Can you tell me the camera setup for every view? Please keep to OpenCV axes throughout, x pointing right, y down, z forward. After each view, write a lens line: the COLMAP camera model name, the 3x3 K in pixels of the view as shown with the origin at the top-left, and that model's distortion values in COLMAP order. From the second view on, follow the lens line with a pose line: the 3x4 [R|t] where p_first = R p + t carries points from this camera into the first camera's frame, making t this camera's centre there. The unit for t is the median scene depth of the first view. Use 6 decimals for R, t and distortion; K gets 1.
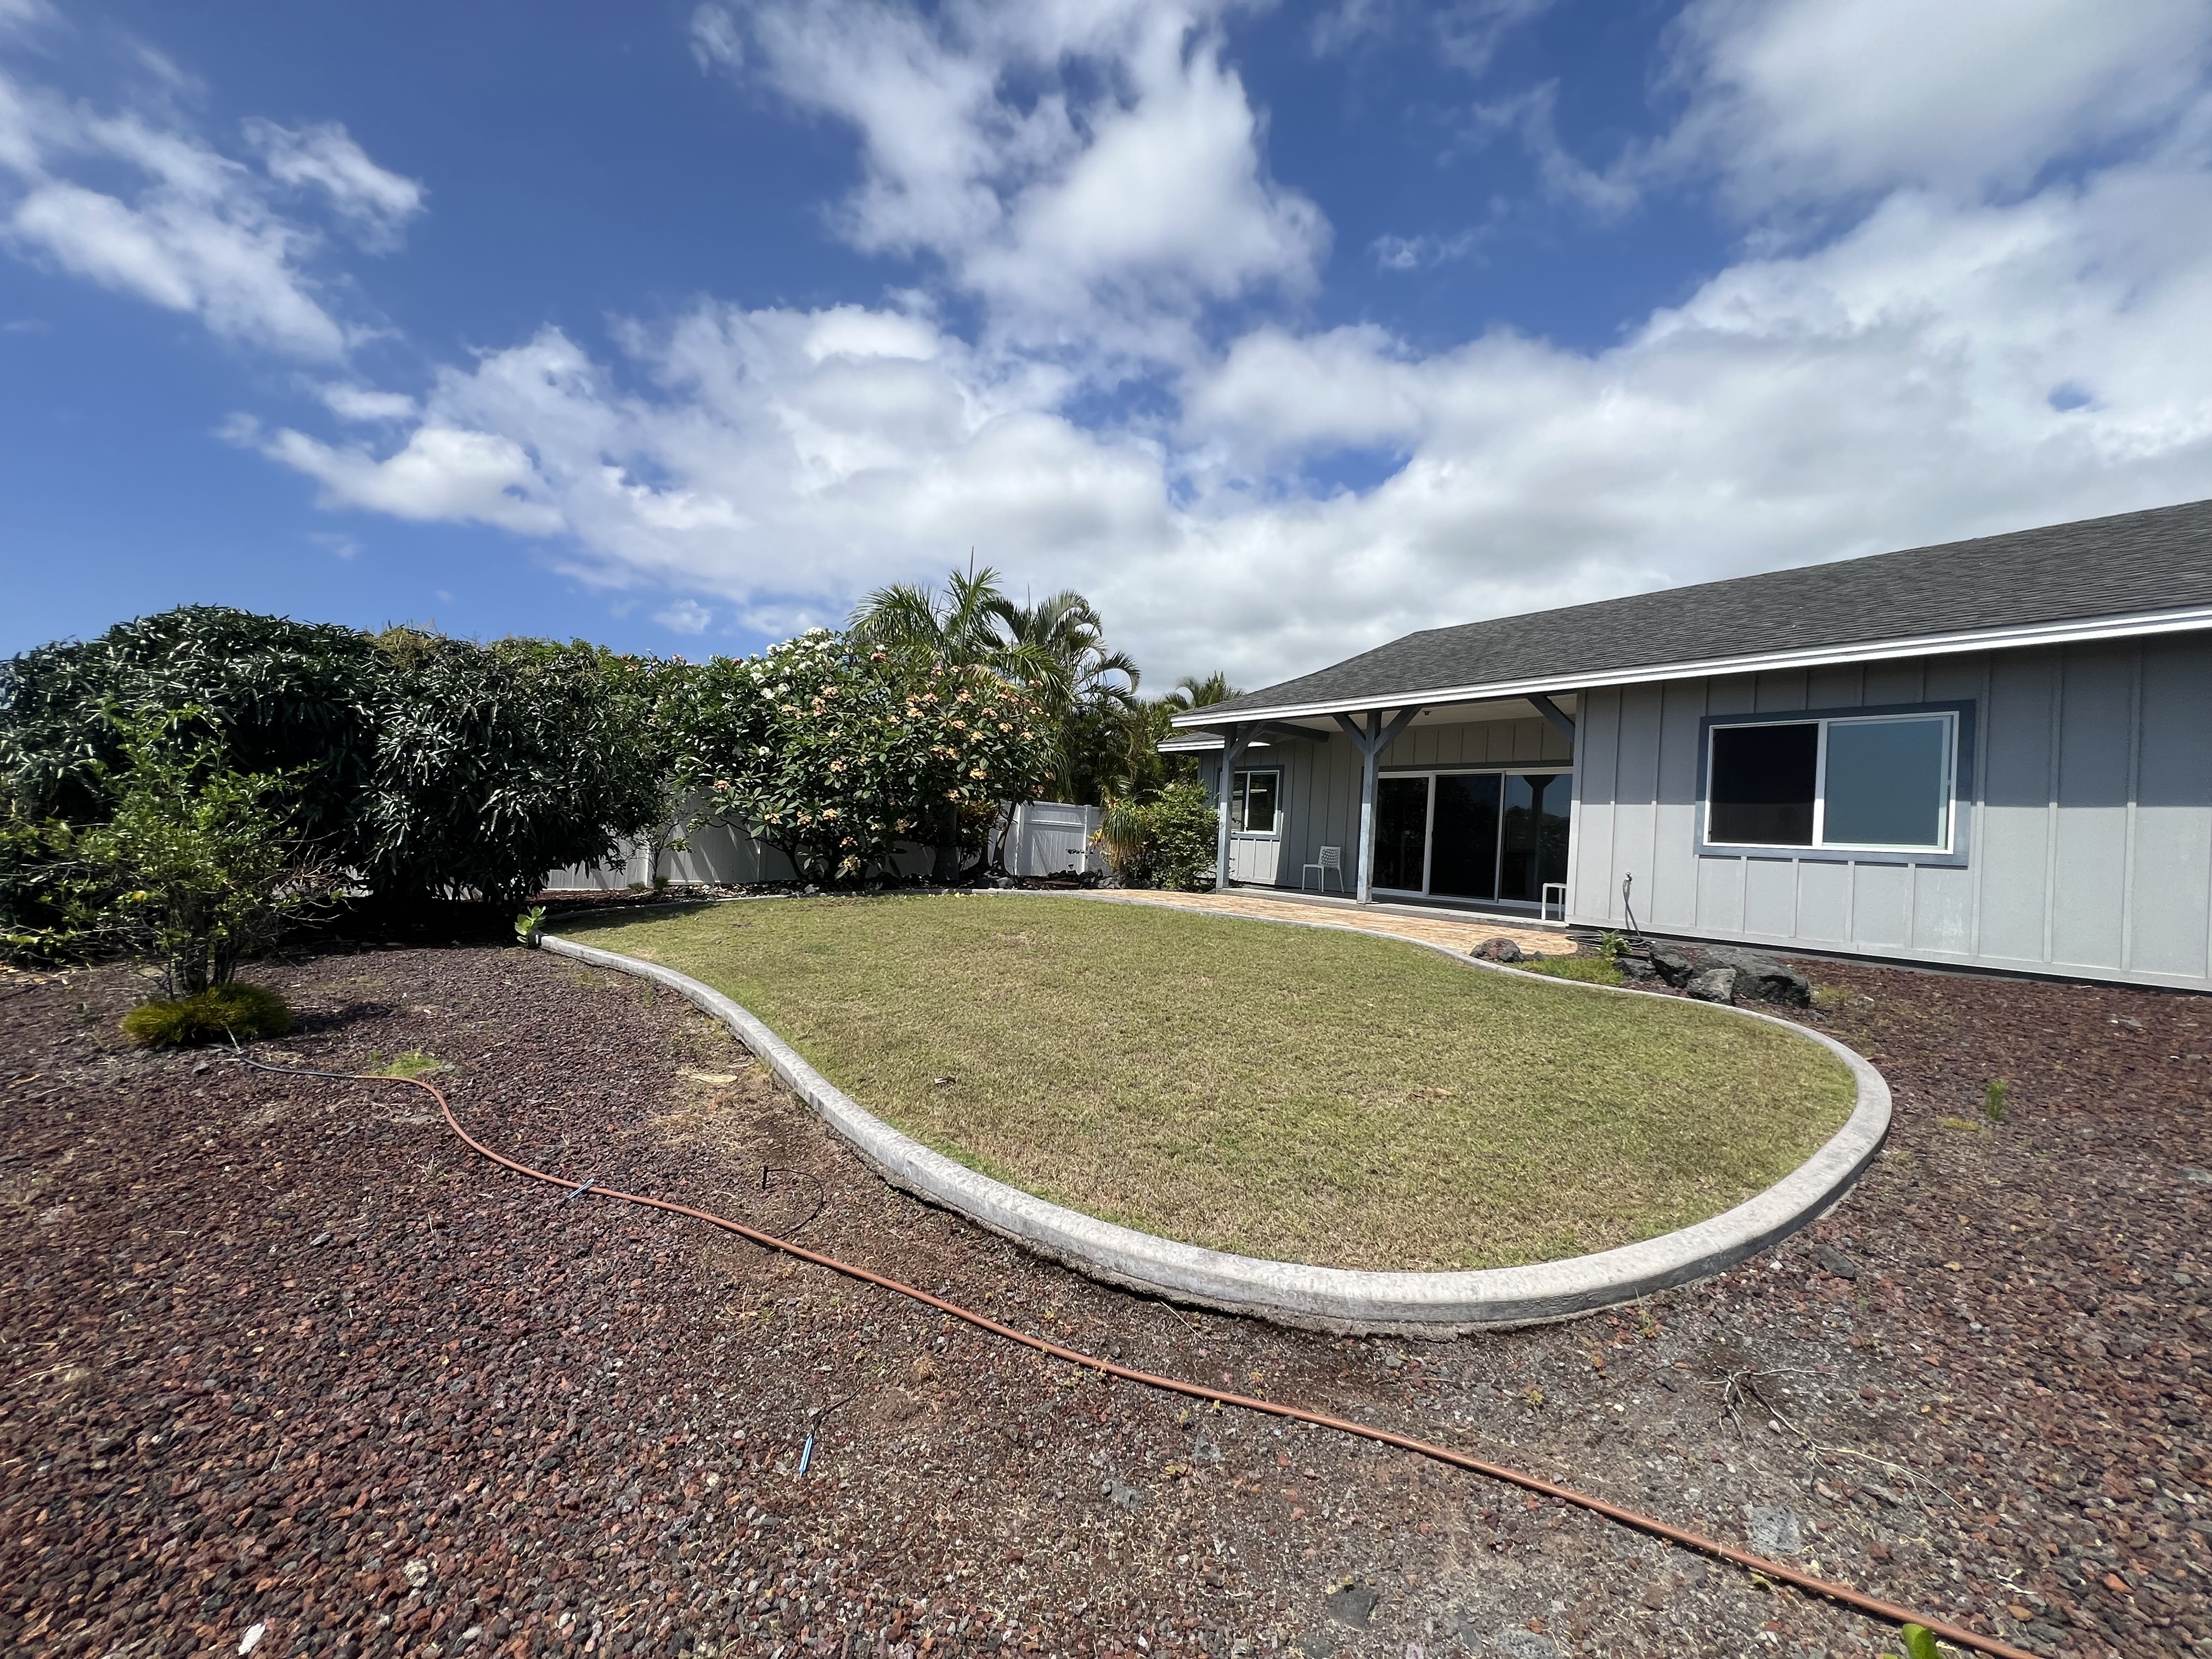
lens RADIAL K [[891.7, 0, 1101.9], [0, 891.7, 832.3], [0, 0, 1]] dist [0.000413, -0.000101]
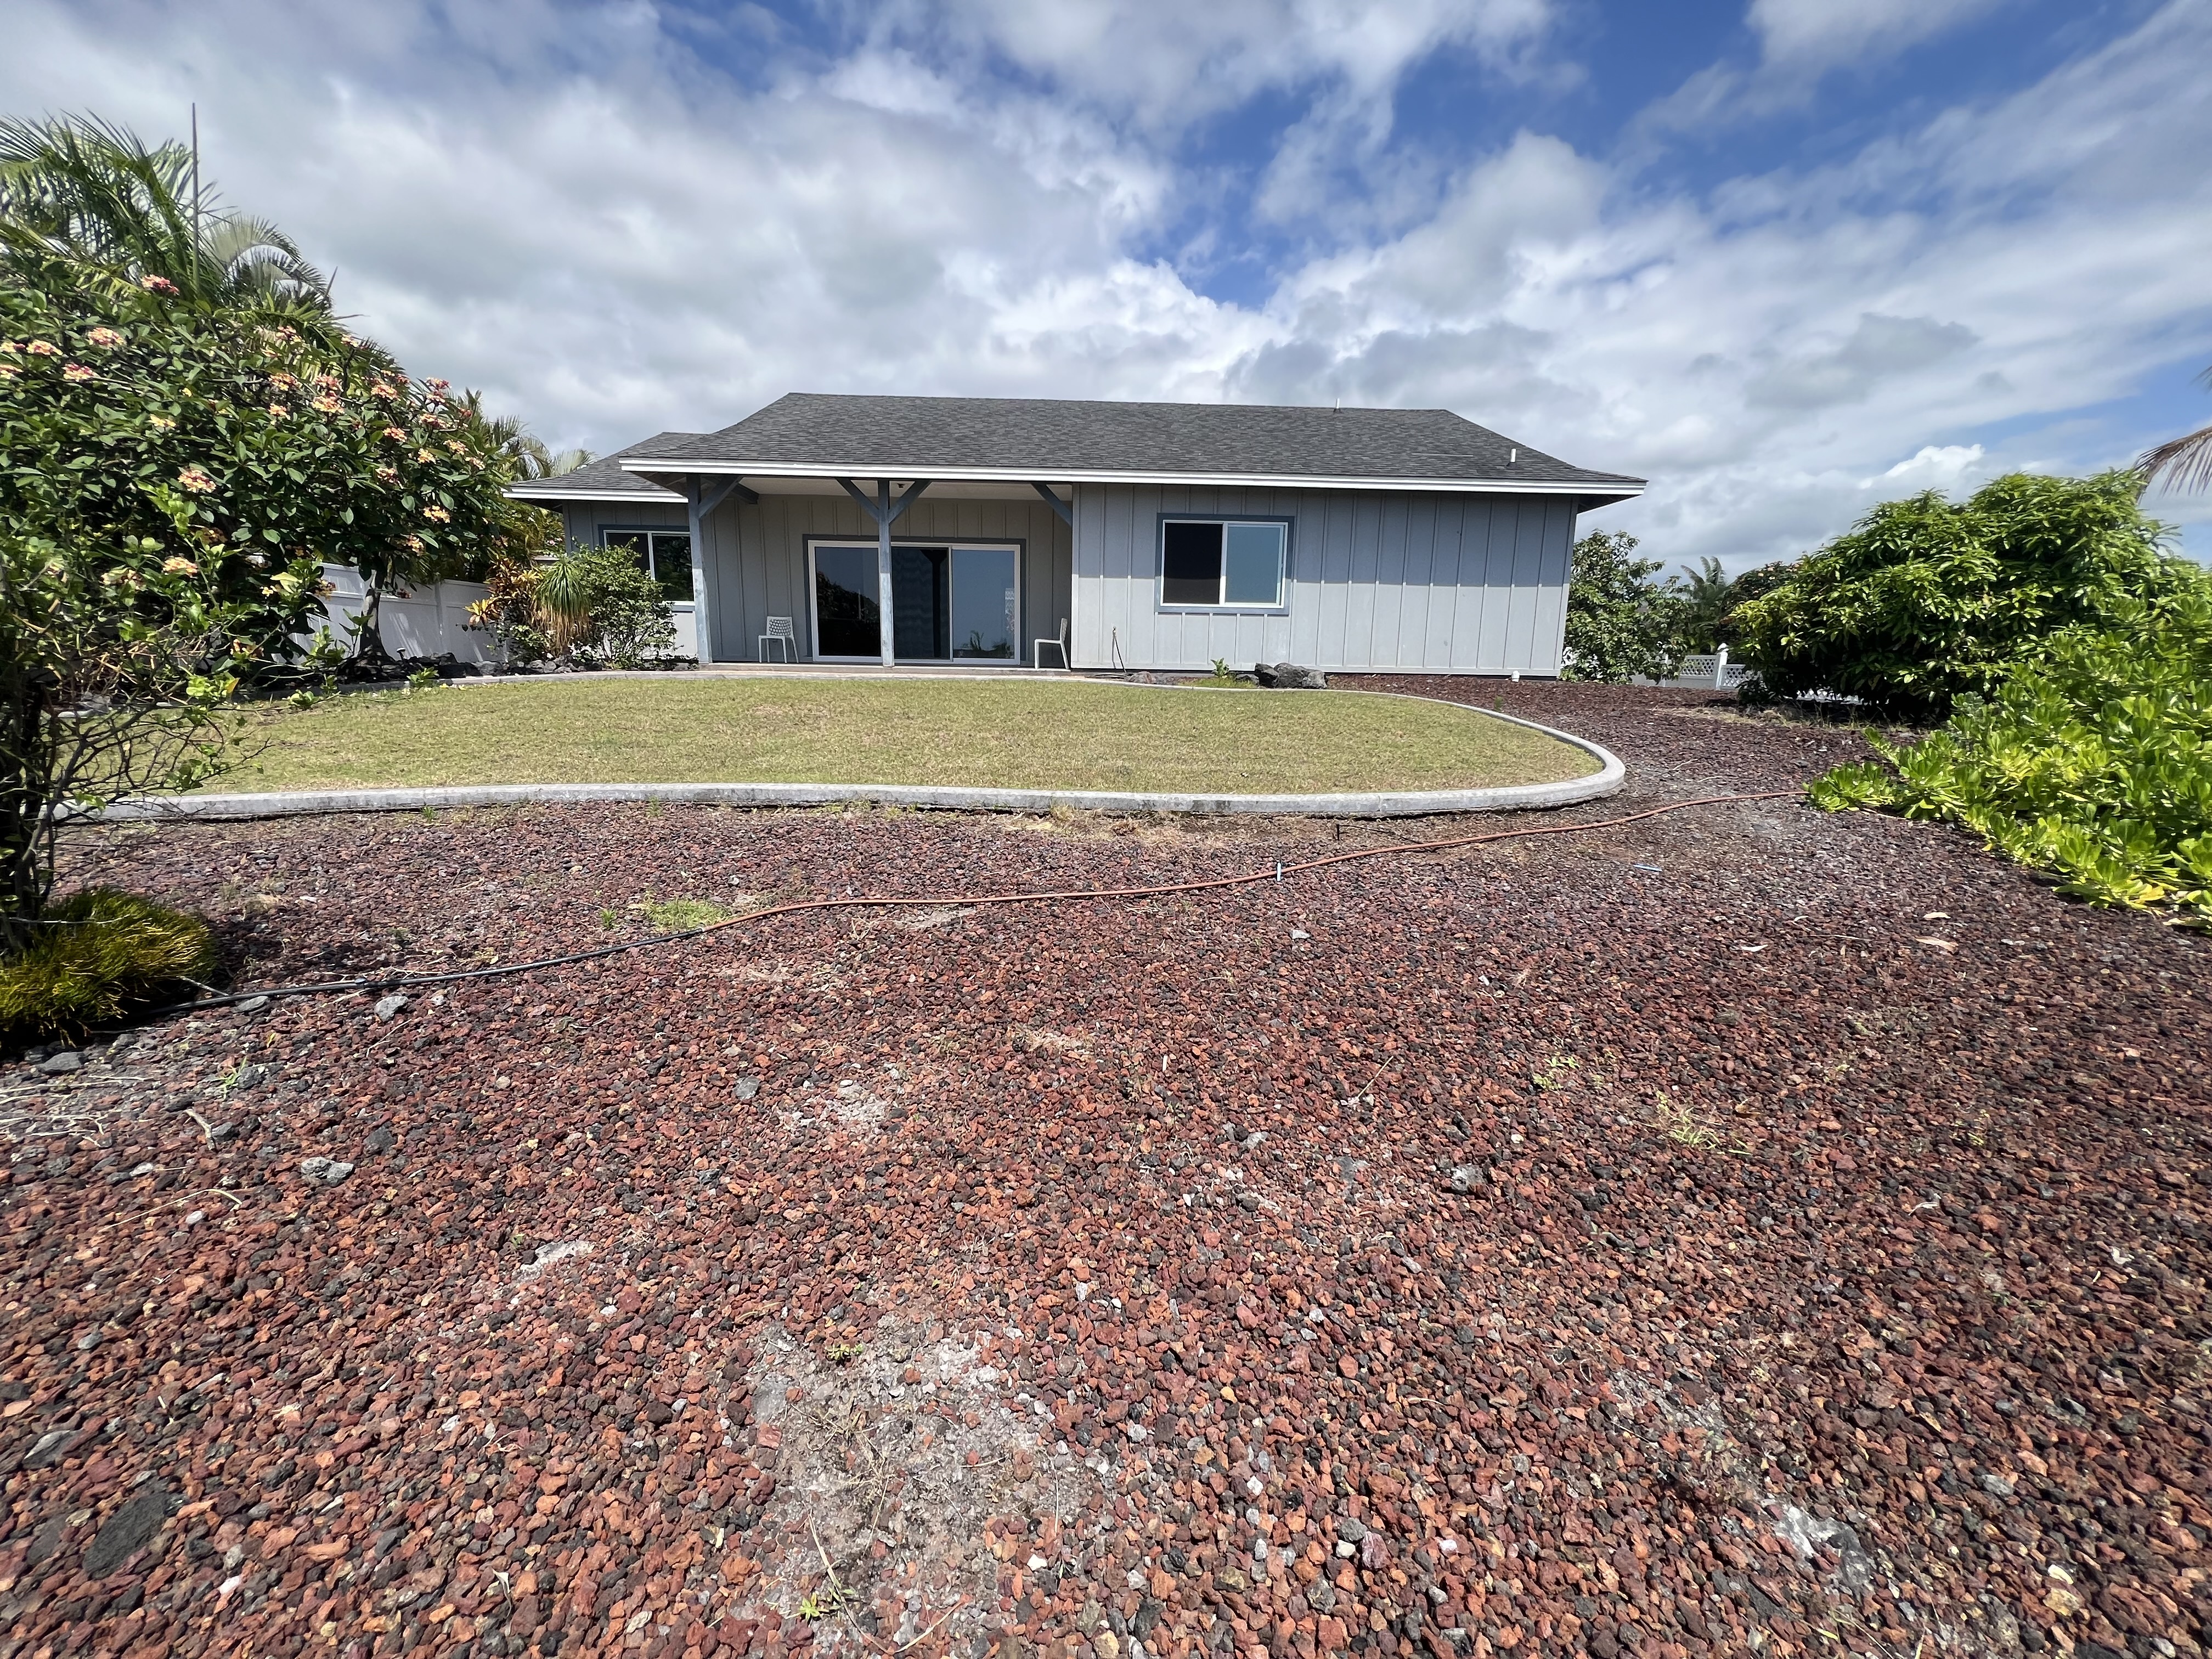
lens RADIAL K [[891.7, 0, 1101.9], [0, 891.7, 832.3], [0, 0, 1]] dist [0.000413, -0.000101]
pose [[0.575911, -0.206869, 0.790906, -0.458190], [0.011817, 0.969459, 0.244967, 0.011416], [-0.817427, -0.131733, 0.560767, 0.151085]]
